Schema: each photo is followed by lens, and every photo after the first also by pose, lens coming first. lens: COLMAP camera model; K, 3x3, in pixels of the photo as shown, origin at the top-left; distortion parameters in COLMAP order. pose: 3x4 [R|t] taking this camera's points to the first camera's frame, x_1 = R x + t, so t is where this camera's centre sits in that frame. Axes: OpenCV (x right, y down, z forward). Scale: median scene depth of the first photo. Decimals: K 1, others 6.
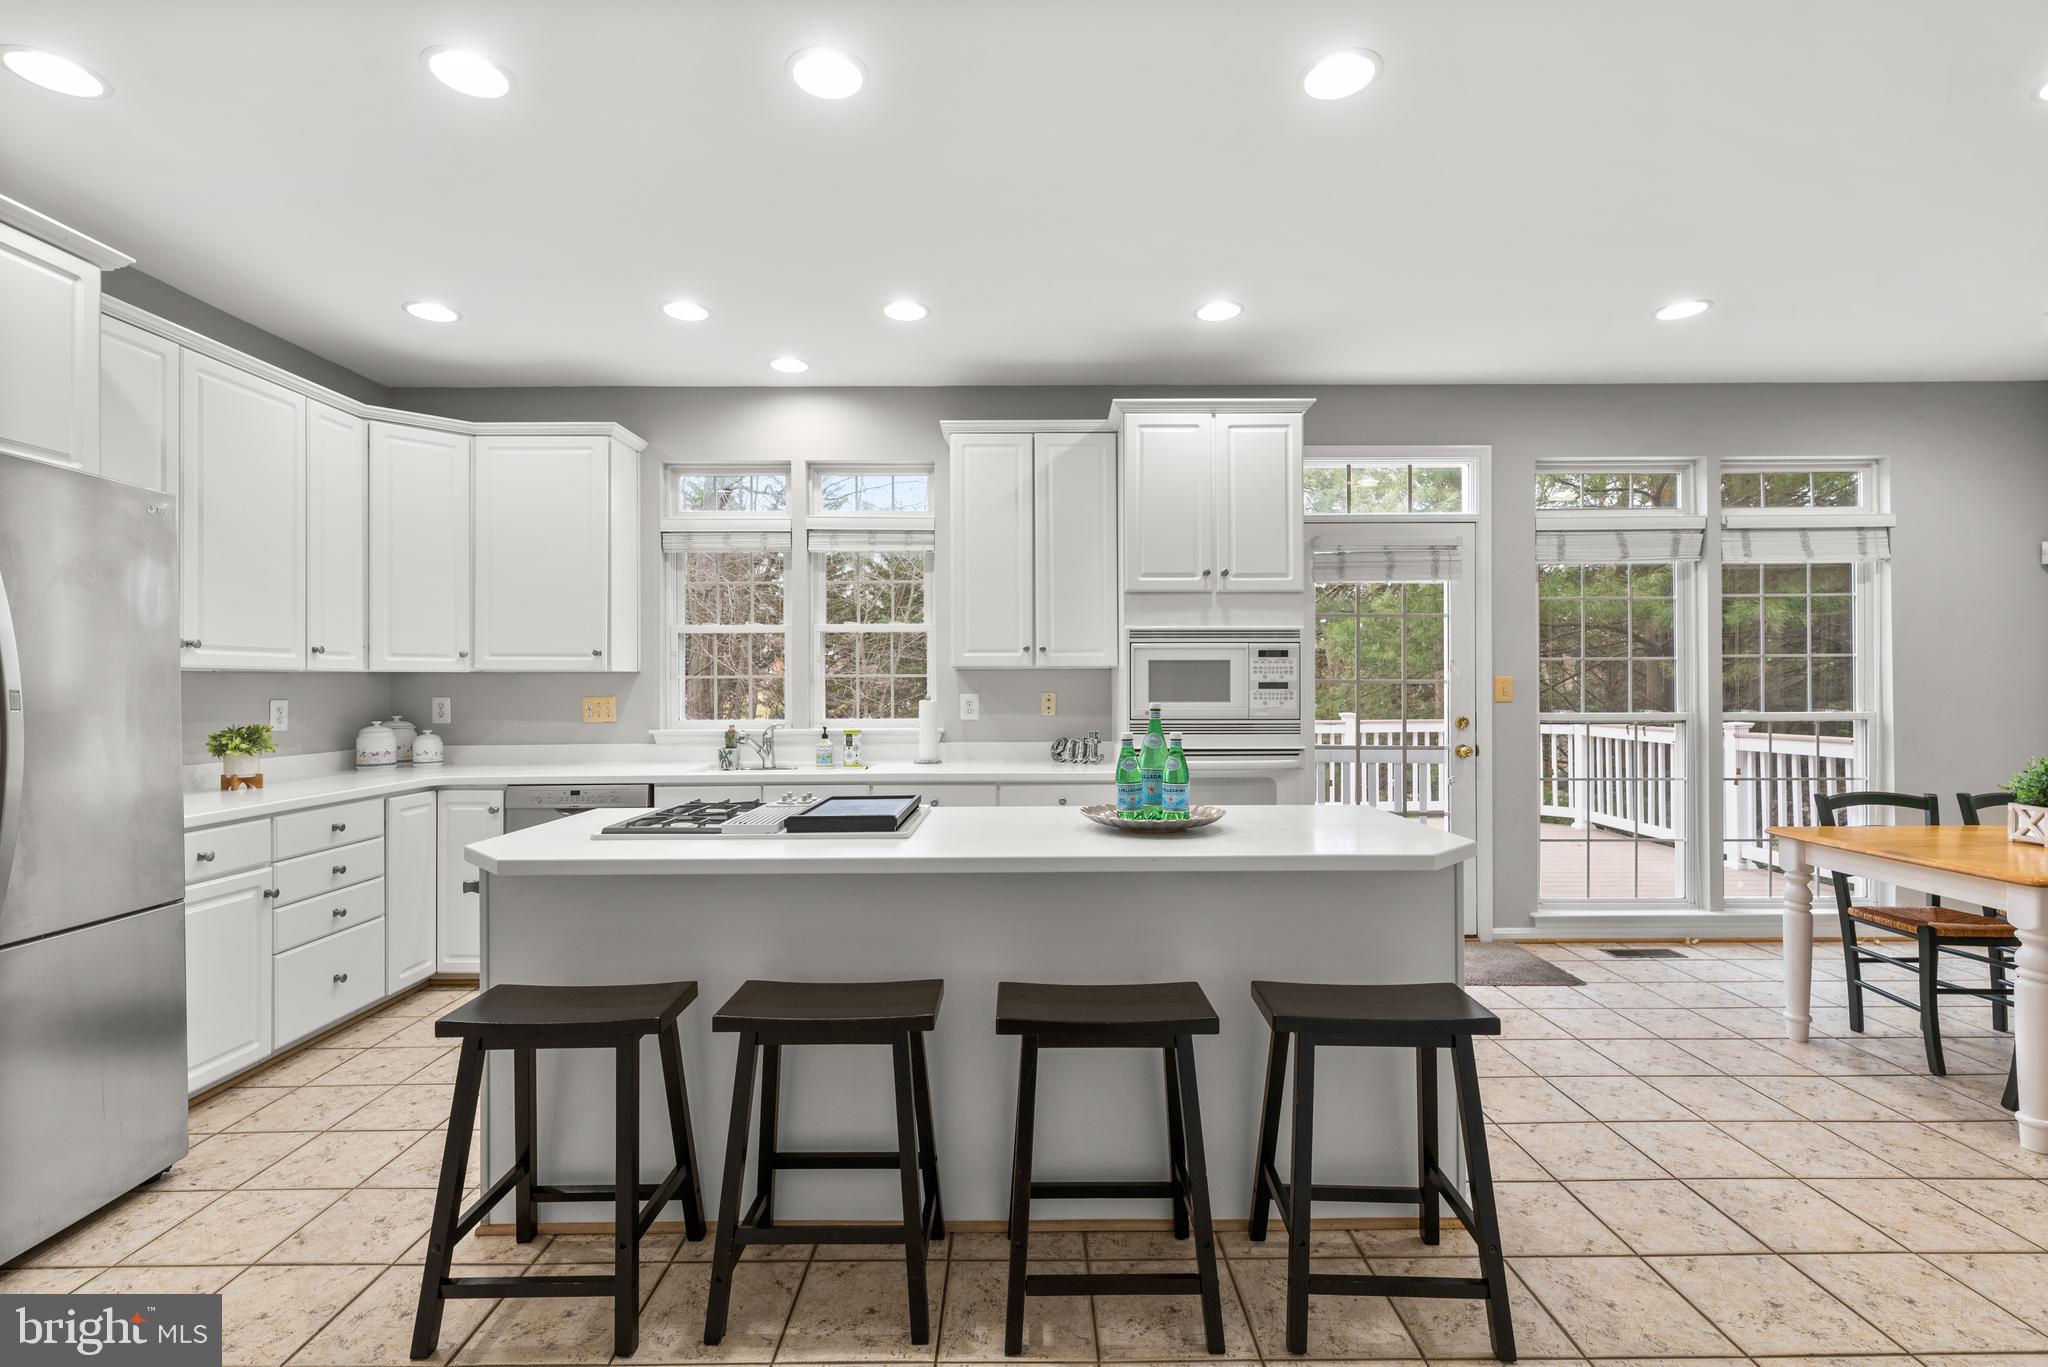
lens RADIAL K [[915.9, 0, 1029.1], [0, 915.9, 692.6], [0, 0, 1]] dist [0.001527, -0.000196]
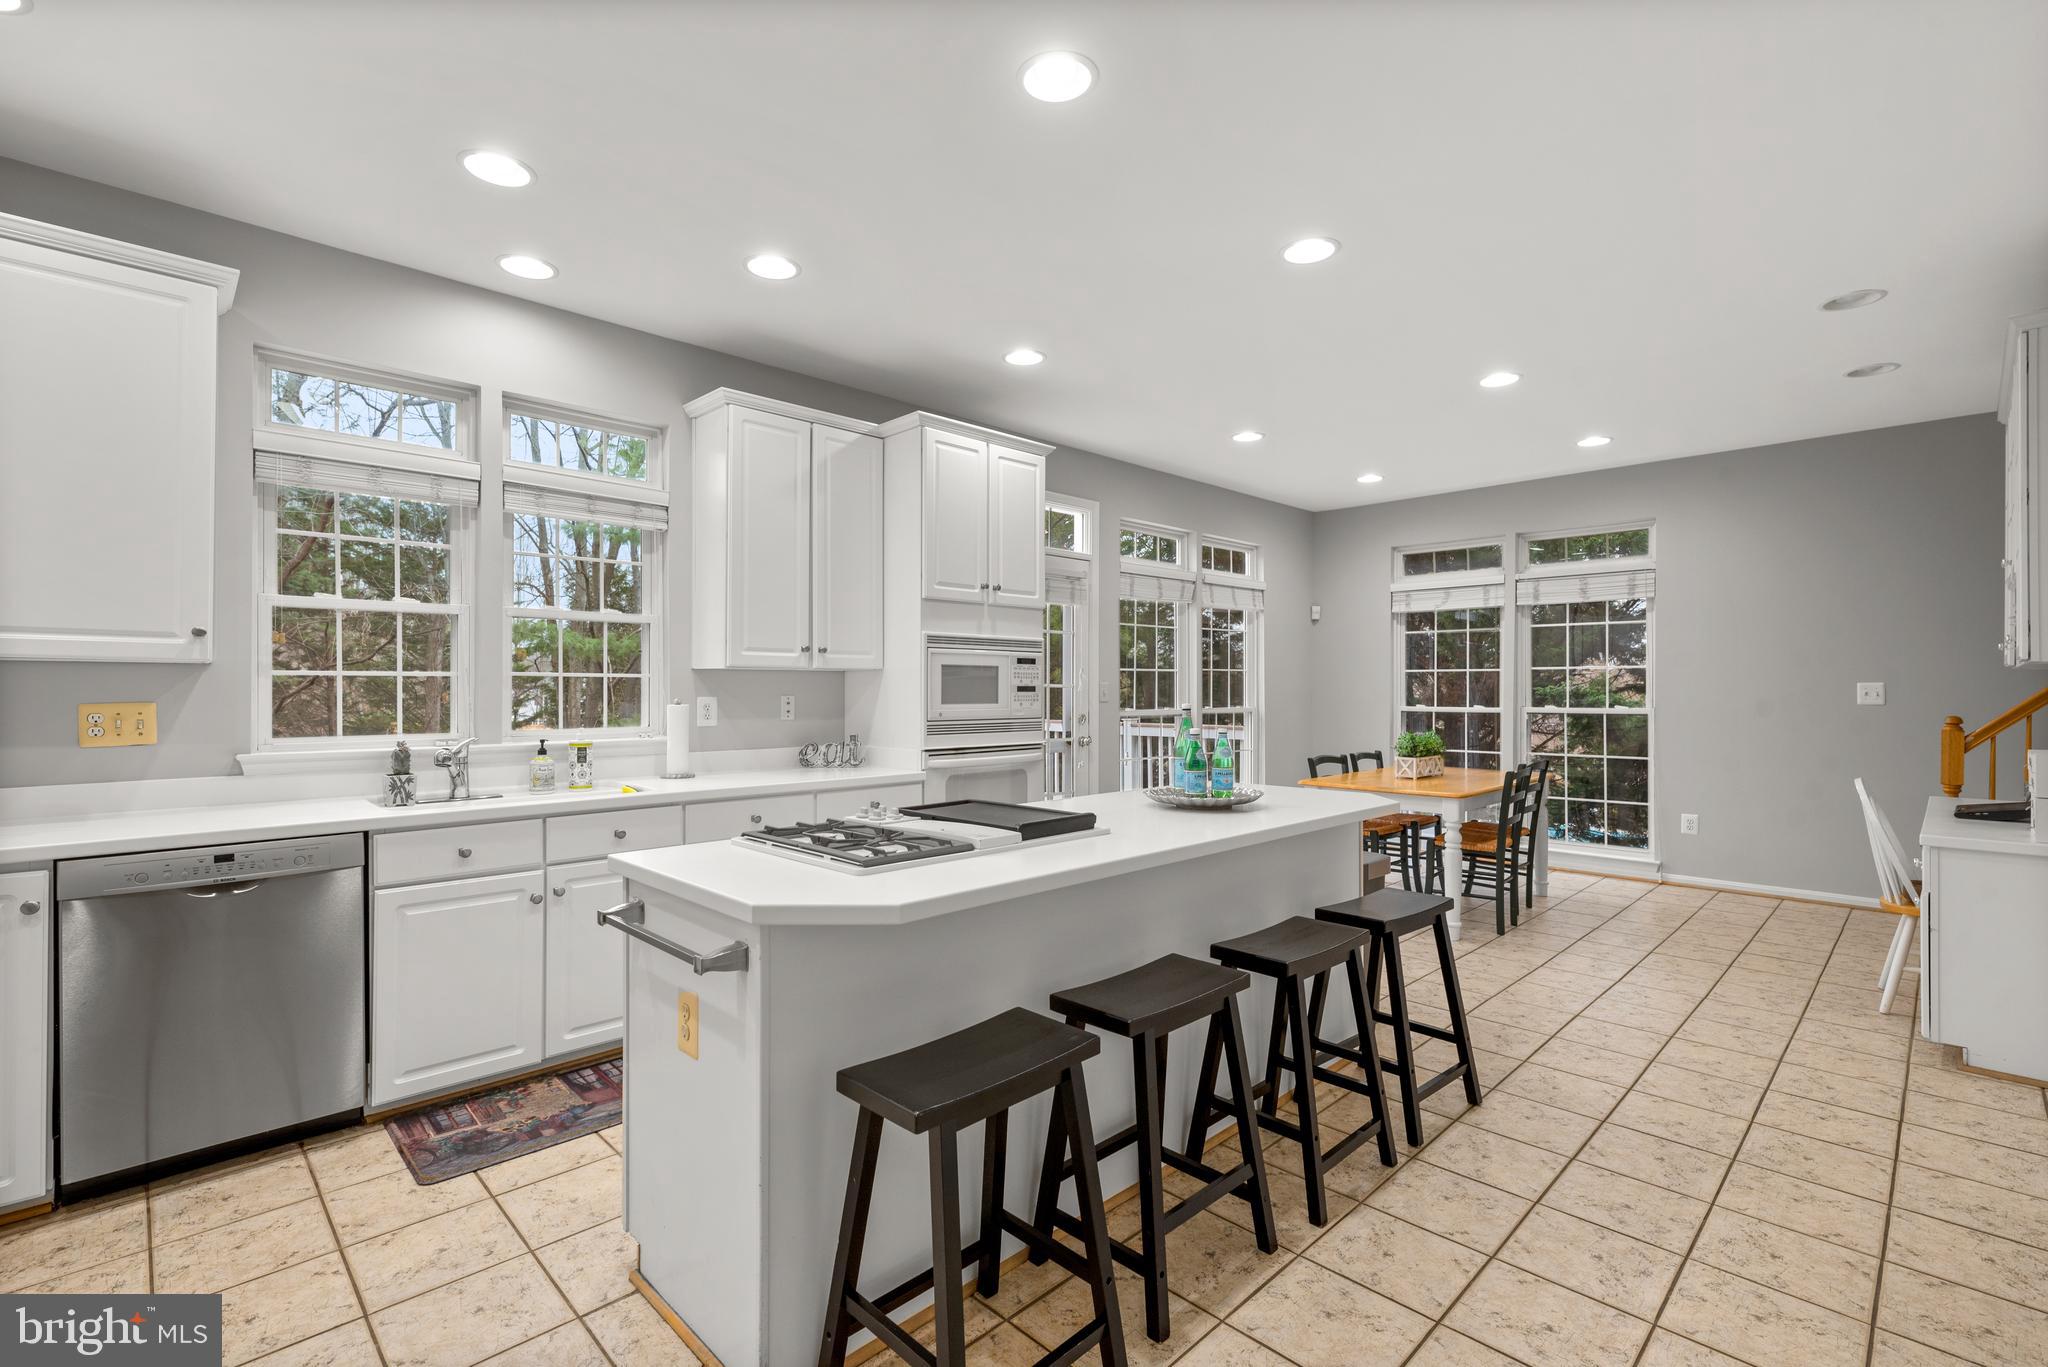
lens RADIAL K [[915.9, 0, 1029.1], [0, 915.9, 692.6], [0, 0, 1]] dist [0.001527, -0.000196]
pose [[0.716637, 0.001017, 0.697446, -0.467160], [0.001920, 0.999992, -0.003431, 0.000670], [-0.697444, 0.003797, 0.716629, 0.152774]]
